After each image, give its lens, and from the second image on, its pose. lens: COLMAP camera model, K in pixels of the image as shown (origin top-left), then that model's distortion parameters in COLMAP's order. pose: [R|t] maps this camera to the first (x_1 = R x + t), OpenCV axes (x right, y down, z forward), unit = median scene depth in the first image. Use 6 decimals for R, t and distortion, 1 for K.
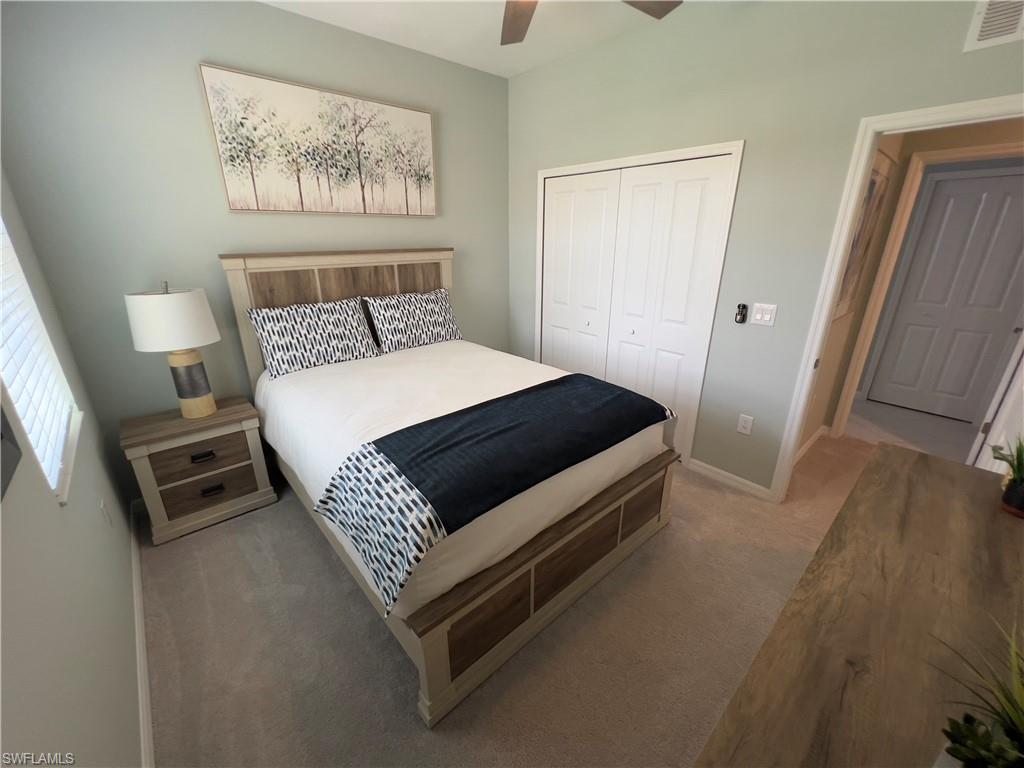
lens RADIAL K [[413.4, 0, 515.0], [0, 413.4, 382.2], [0, 0, 1]] dist [-0.000637, 0.000420]
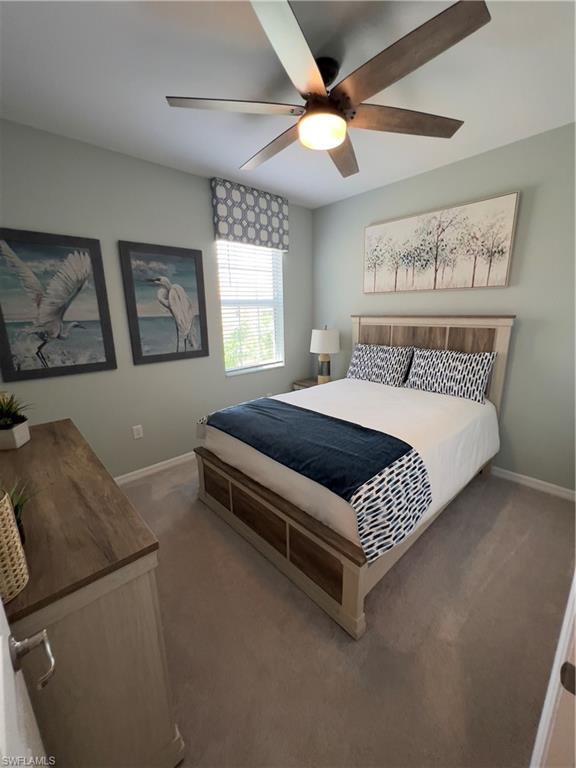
lens RADIAL K [[310.0, 0, 288.4], [0, 310.0, 384.6], [0, 0, 1]] dist [-0.000637, 0.000420]
pose [[0.008268, 0.236984, -0.971478, 0.752825], [-0.325285, 0.919311, 0.221489, -0.197497], [0.945580, 0.314176, 0.084688, 0.583422]]
